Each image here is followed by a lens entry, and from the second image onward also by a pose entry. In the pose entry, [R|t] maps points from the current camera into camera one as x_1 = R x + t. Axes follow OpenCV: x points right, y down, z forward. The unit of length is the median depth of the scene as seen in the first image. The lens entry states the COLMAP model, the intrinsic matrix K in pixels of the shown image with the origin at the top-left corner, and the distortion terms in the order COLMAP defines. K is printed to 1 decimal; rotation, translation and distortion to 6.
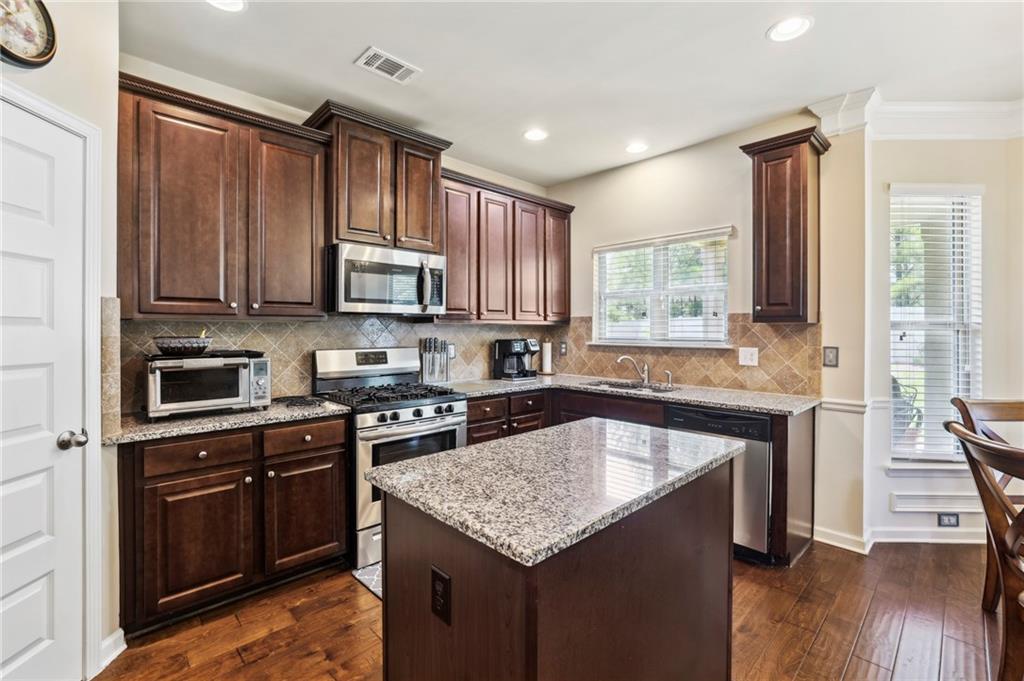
lens RADIAL K [[442.5, 0, 517.1], [0, 442.5, 333.9], [0, 0, 1]] dist [-0.026070, 0.004761]
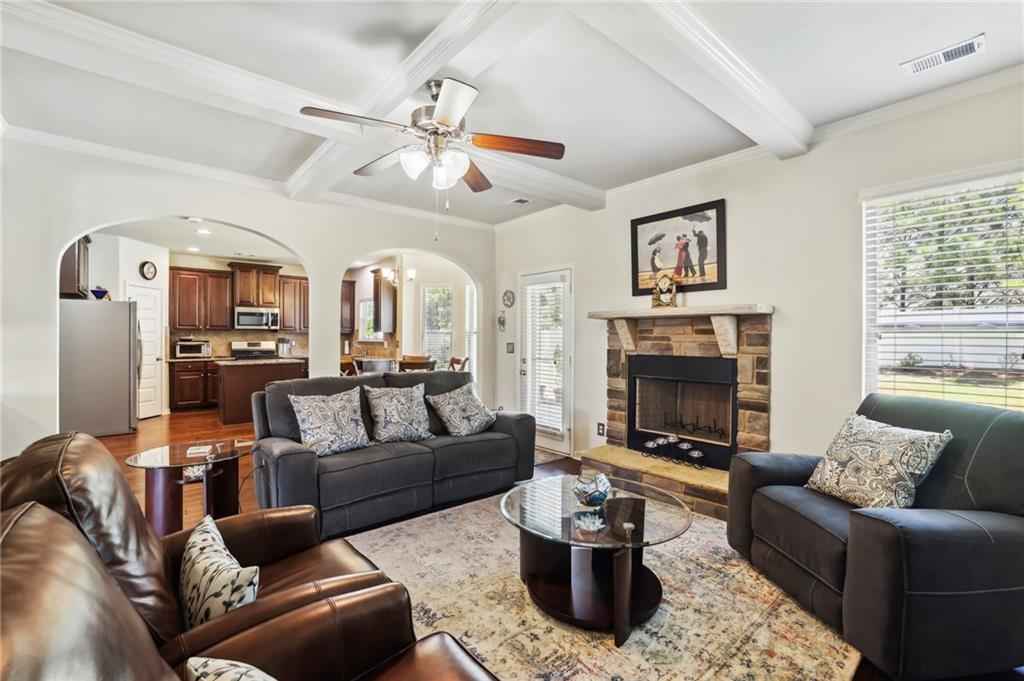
lens RADIAL K [[442.5, 0, 508.7], [0, 442.5, 341.1], [0, 0, 1]] dist [-0.026070, 0.004761]
pose [[0.997305, 0.003599, -0.073282, 1.694339], [-0.003531, 0.999993, 0.001055, 0.027134], [0.073286, -0.000793, 0.997311, -1.886015]]
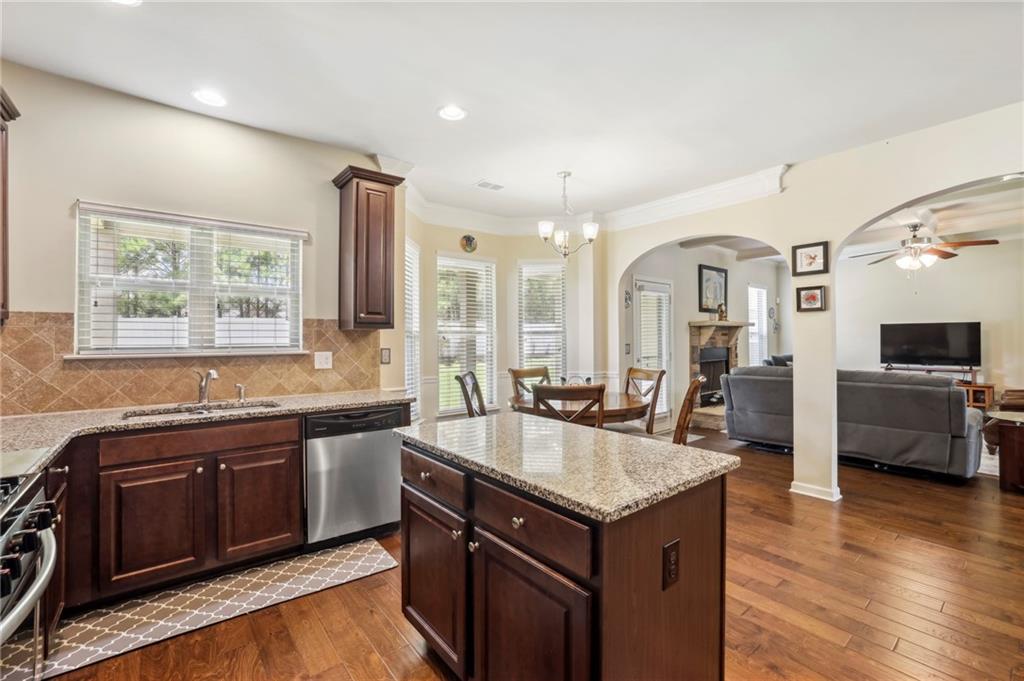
lens RADIAL K [[442.5, 0, 500.5], [0, 442.5, 337.5], [0, 0, 1]] dist [-0.026070, 0.004761]
pose [[0.106461, -0.000463, 0.994317, -0.547332], [0.011852, 0.999929, -0.000804, 0.003320], [-0.994246, 0.011870, 0.106459, 0.533505]]
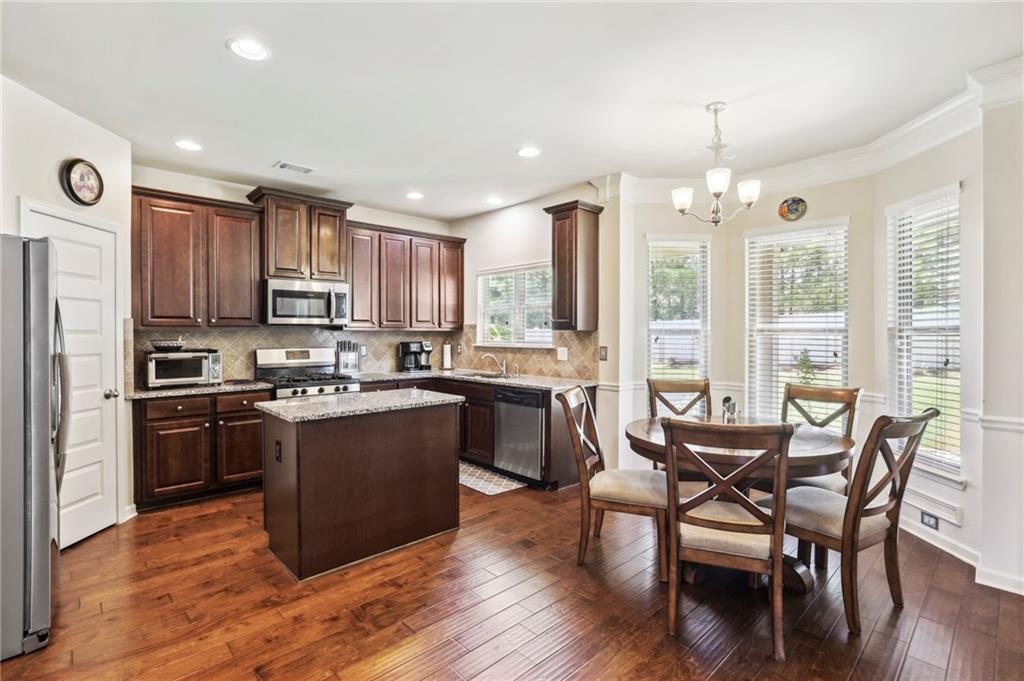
lens RADIAL K [[479.6, 0, 514.7], [0, 479.6, 340.6], [0, 0, 1]] dist [-0.018885, 0.001299]
pose [[0.999838, -0.000877, -0.017982, 0.459913], [0.000995, 0.999978, 0.006557, -0.001297], [0.017976, -0.006574, 0.999817, -0.615130]]
